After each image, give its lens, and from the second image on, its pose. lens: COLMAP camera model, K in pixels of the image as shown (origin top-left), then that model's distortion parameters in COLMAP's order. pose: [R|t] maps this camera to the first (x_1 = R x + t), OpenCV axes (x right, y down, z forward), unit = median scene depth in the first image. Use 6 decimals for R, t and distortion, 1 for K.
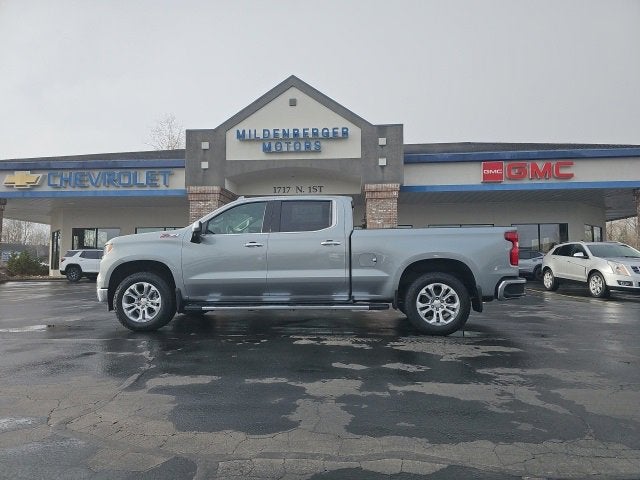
lens RADIAL K [[416.3, 0, 323.0], [0, 416.3, 243.0], [0, 0, 1]] dist [0.065460, -0.051889]
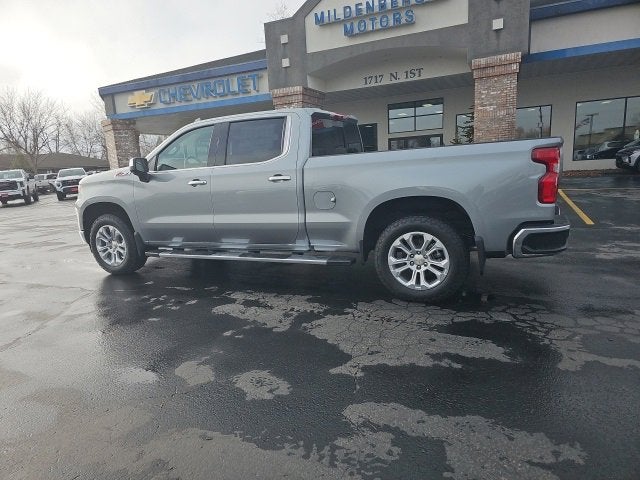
lens RADIAL K [[416.3, 0, 309.6], [0, 416.3, 244.0], [0, 0, 1]] dist [0.065460, -0.051889]
pose [[0.934210, 0.015766, -0.356375, 0.102958], [0.074782, 0.968169, 0.238866, -0.018046], [0.348797, -0.249802, 0.903294, 0.090317]]
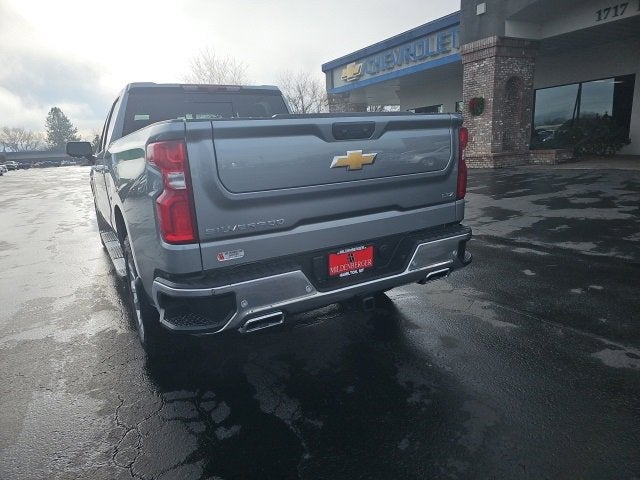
lens RADIAL K [[416.3, 0, 311.9], [0, 416.3, 243.3], [0, 0, 1]] dist [0.065460, -0.051889]
pose [[0.562266, 0.153115, -0.812658, 0.231181], [0.102338, 0.962272, 0.252111, -0.005629], [0.820600, -0.224920, 0.525383, 0.267452]]
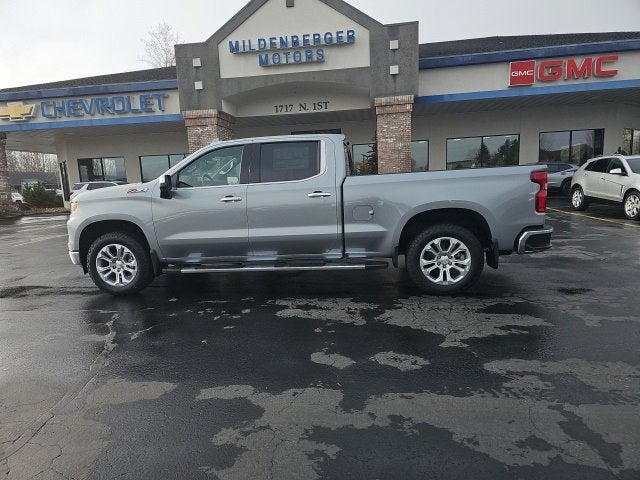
lens RADIAL K [[416.3, 0, 312.7], [0, 416.3, 244.9], [0, 0, 1]] dist [0.065460, -0.051889]
pose [[0.997196, -0.032816, -0.067256, 0.017844], [0.045960, 0.977821, 0.204340, -0.021778], [0.059058, -0.206858, 0.976587, 0.043057]]
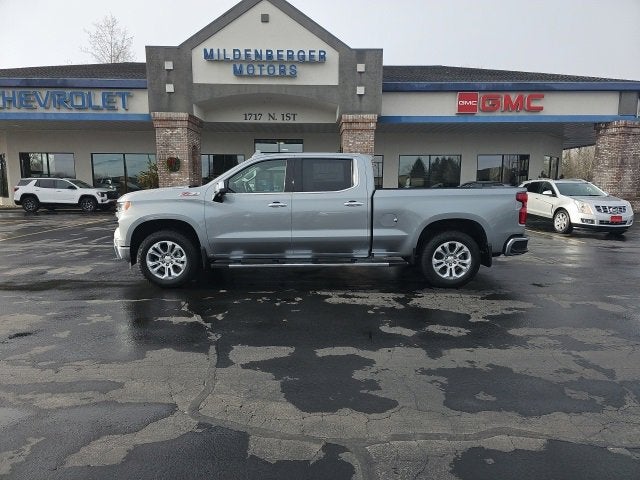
lens RADIAL K [[416.3, 0, 320.9], [0, 416.3, 245.1], [0, 0, 1]] dist [0.065460, -0.051889]
pose [[0.994807, -0.010961, 0.101187, -0.050221], [-0.008703, 0.981381, 0.191873, -0.028520], [-0.101407, -0.191757, 0.976190, -0.005498]]
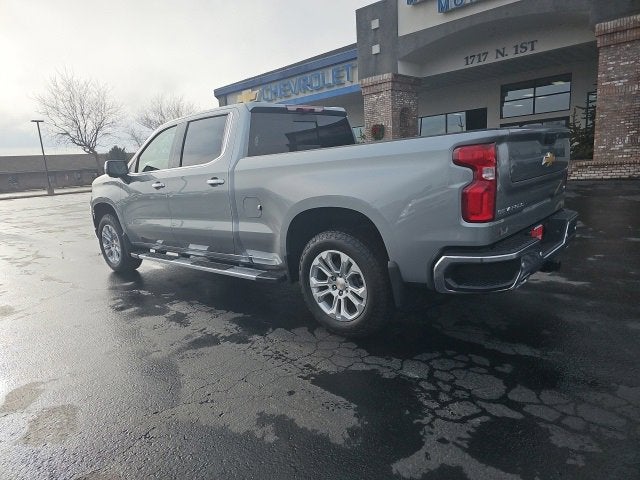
lens RADIAL K [[416.3, 0, 311.0], [0, 416.3, 244.5], [0, 0, 1]] dist [0.065460, -0.051889]
pose [[0.789429, 0.059549, -0.610947, 0.171797], [0.106768, 0.966792, 0.232192, -0.012810], [0.604486, -0.248529, 0.756856, 0.163227]]
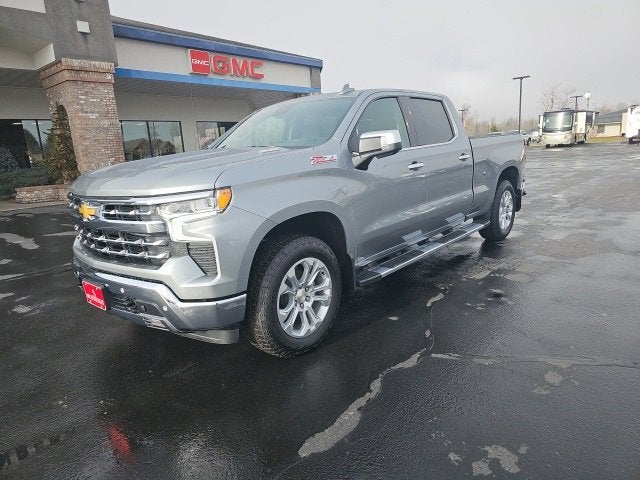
lens RADIAL K [[416.3, 0, 323.9], [0, 416.3, 234.7], [0, 0, 1]] dist [0.065460, -0.051889]
pose [[0.588785, -0.197239, 0.783855, -0.244203], [0.016231, 0.972460, 0.232505, -0.014157], [-0.808127, -0.124173, 0.575771, 0.218554]]
